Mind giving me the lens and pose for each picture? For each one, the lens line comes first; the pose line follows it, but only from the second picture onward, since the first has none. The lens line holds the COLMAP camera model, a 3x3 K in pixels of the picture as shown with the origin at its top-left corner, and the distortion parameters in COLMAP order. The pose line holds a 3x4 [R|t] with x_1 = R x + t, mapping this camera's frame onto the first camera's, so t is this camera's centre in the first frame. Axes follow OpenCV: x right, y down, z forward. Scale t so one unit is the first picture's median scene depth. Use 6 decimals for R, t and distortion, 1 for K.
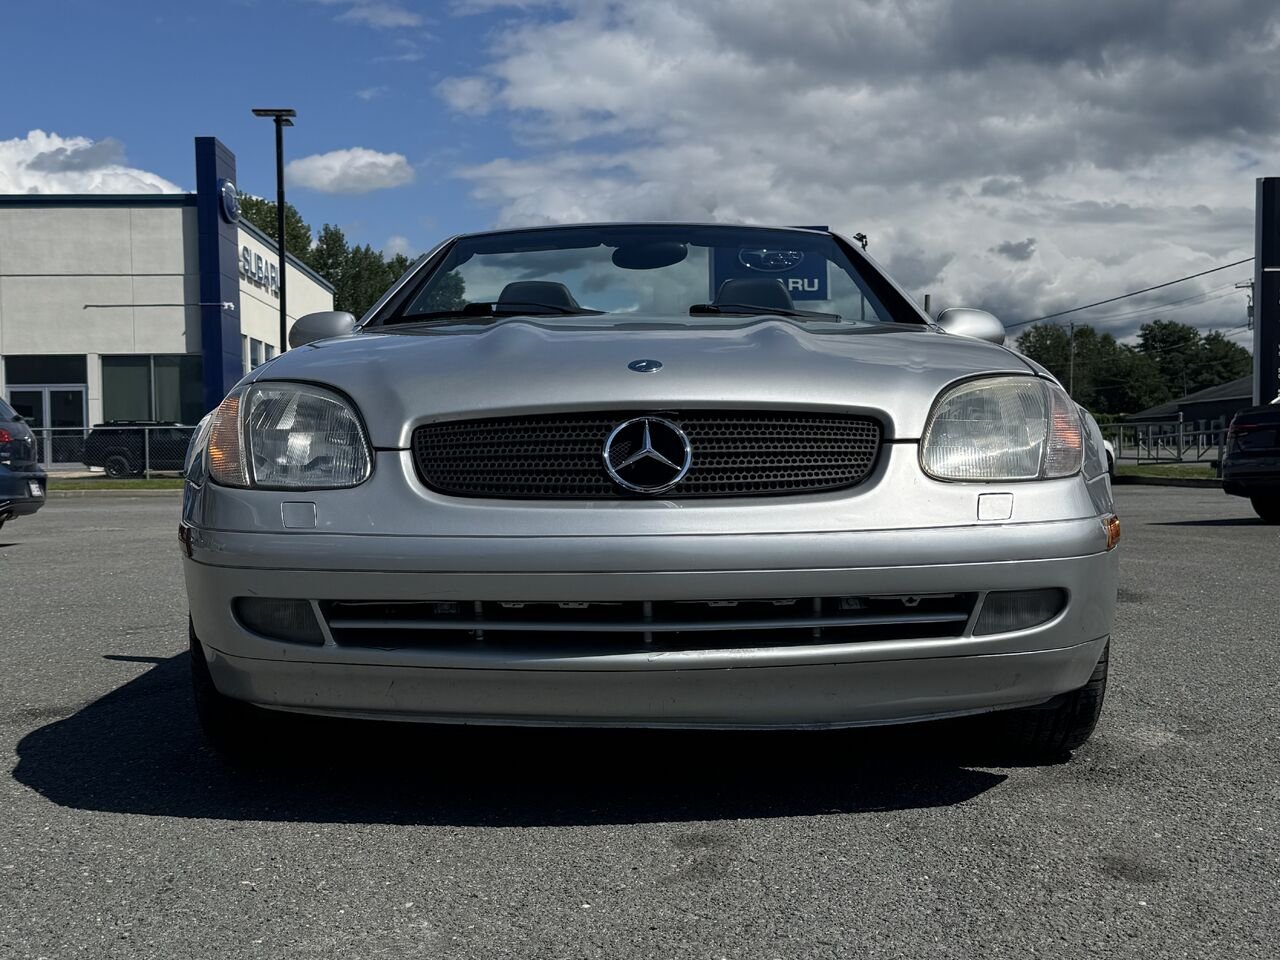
lens RADIAL K [[1550.6, 0, 637.0], [0, 1550.6, 463.8], [0, 0, 1]] dist [0.216470, -0.627665]
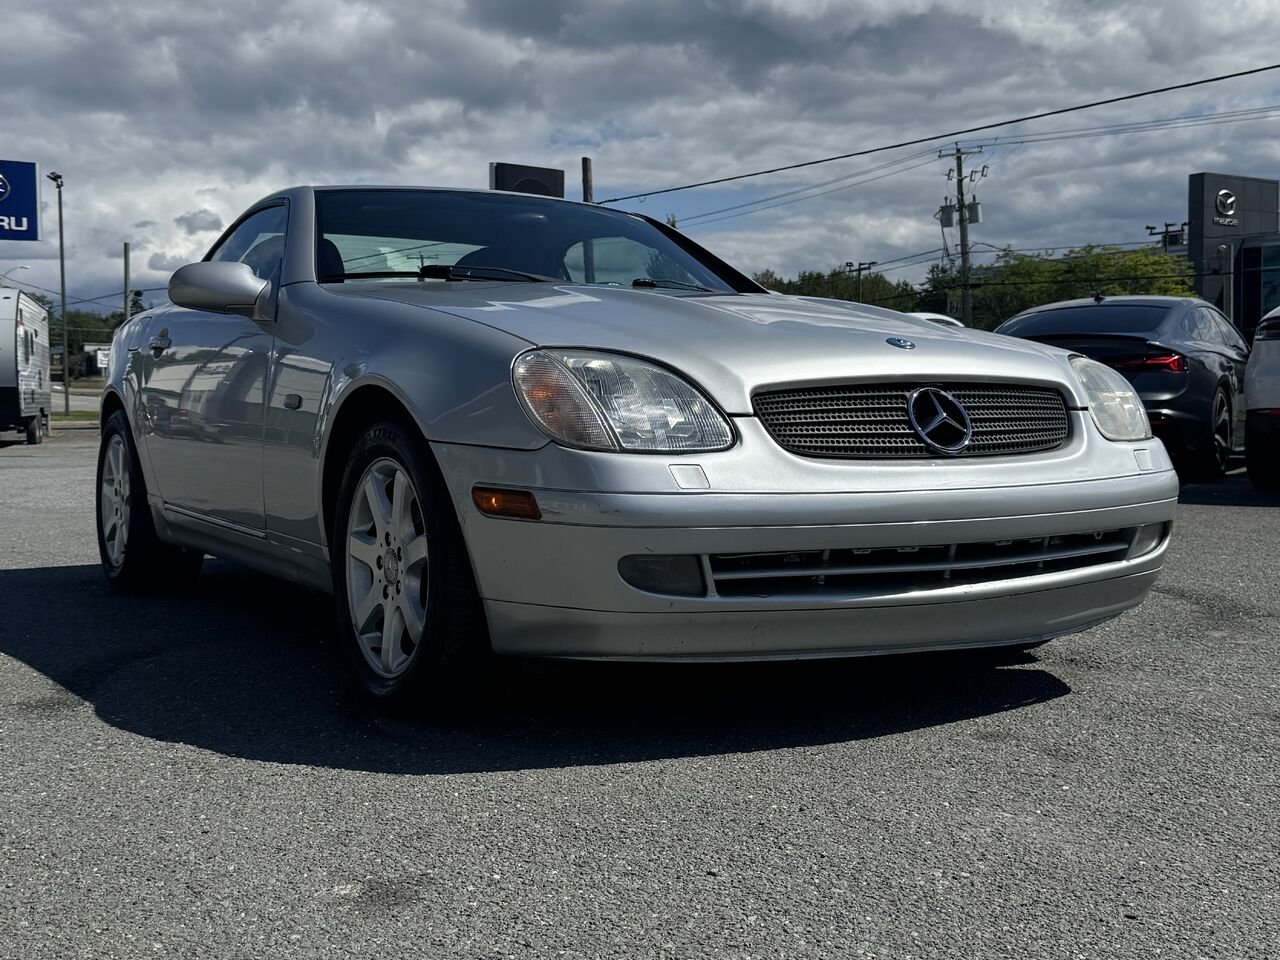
lens RADIAL K [[1526.7, 0, 639.5], [0, 1526.7, 482.2], [0, 0, 1]] dist [0.250397, -0.607695]
pose [[0.854117, -0.017420, 0.519790, -0.783358], [-0.004133, 0.999180, 0.040278, -0.004825], [-0.520065, -0.036550, 0.853344, 0.117639]]
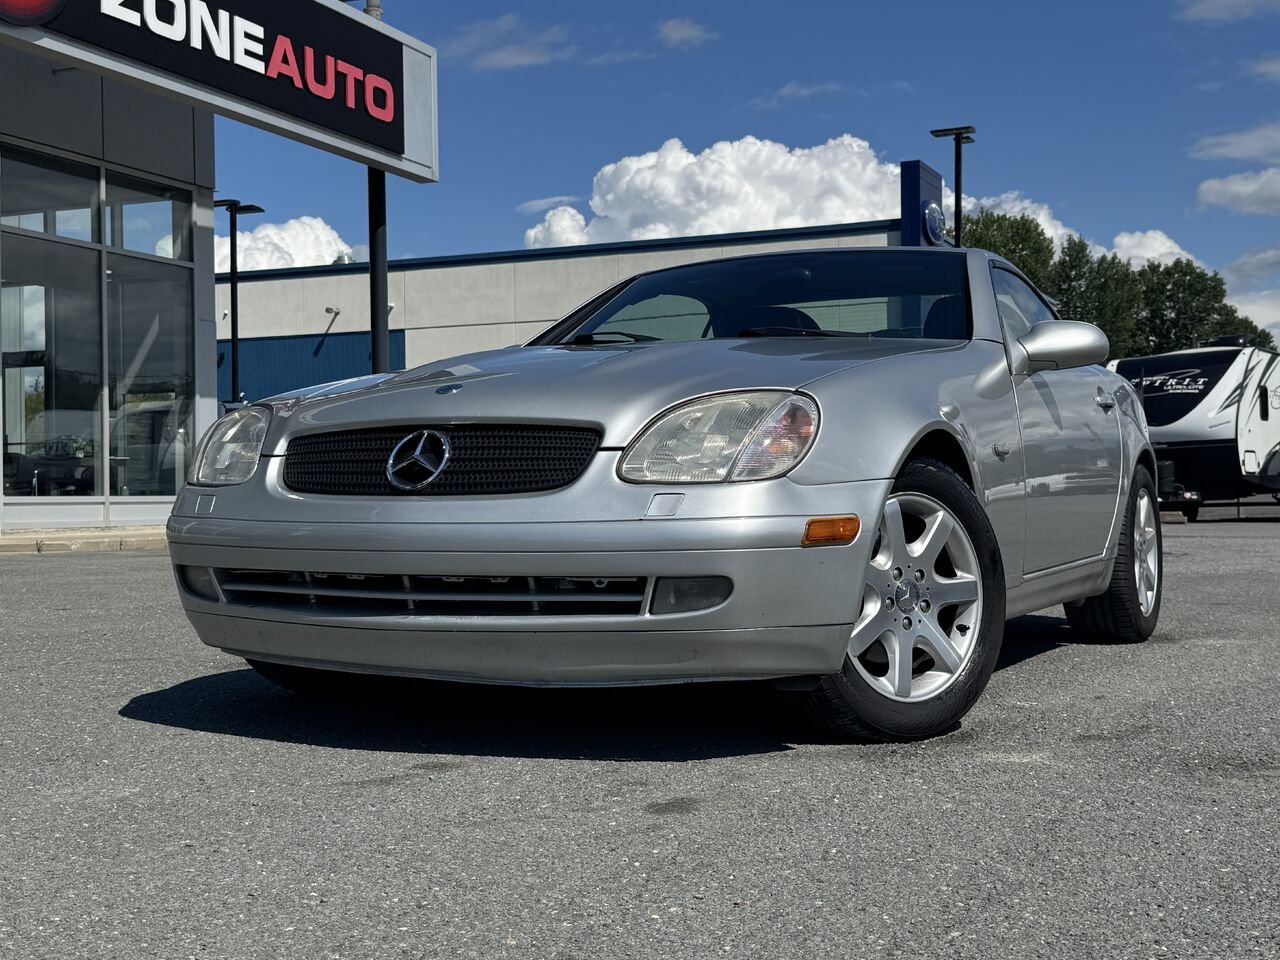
lens RADIAL K [[1615.6, 0, 641.3], [0, 1615.6, 480.8], [0, 0, 1]] dist [0.208454, -0.002605]
pose [[0.886002, 0.006671, -0.463634, 0.762331], [-0.008545, 0.999962, -0.001941, 0.012043], [0.463603, 0.005681, 0.886025, -0.077689]]
